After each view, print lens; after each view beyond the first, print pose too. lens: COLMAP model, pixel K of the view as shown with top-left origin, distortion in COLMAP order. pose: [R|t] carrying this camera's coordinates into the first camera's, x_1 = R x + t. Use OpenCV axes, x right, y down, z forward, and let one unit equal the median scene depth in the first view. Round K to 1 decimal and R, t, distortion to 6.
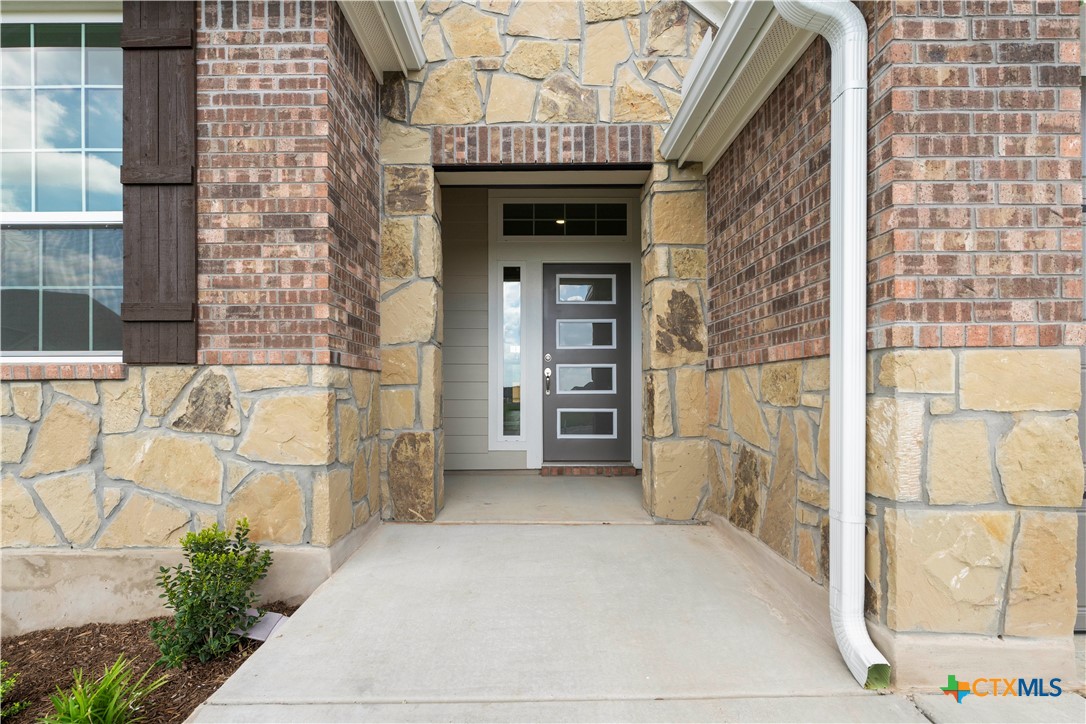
lens RADIAL K [[518.1, 0, 530.8], [0, 518.1, 388.6], [0, 0, 1]] dist [-0.001300, -0.000101]
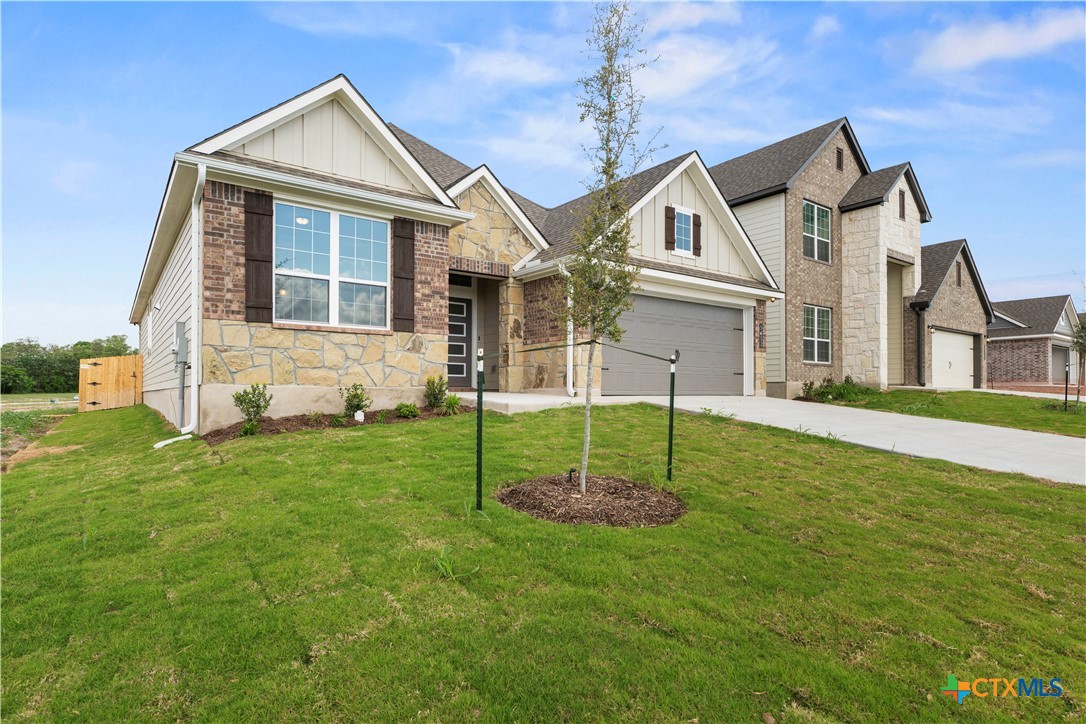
lens RADIAL K [[594.6, 0, 543.7], [0, 594.6, 390.6], [0, 0, 1]] dist [0.001135, 0.000128]
pose [[0.800168, 0.008661, 0.599713, -2.279593], [-0.006755, 0.999962, -0.005429, 0.347106], [-0.599738, 0.000293, 0.800197, -2.603153]]
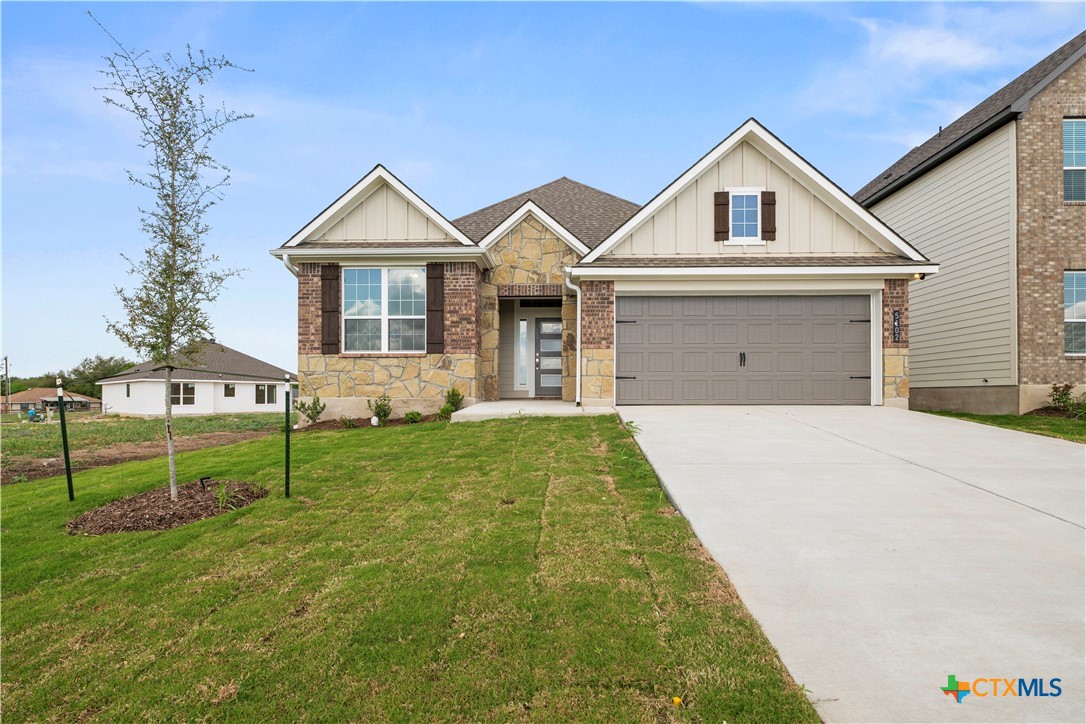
lens RADIAL K [[491.2, 0, 543.1], [0, 491.2, 393.7], [0, 0, 1]] dist [-0.000040, -0.000095]
pose [[0.999619, 0.003131, -0.027425, 0.264375], [-0.003166, 0.999994, -0.001263, 0.278638], [0.027421, 0.001349, 0.999623, -2.918102]]
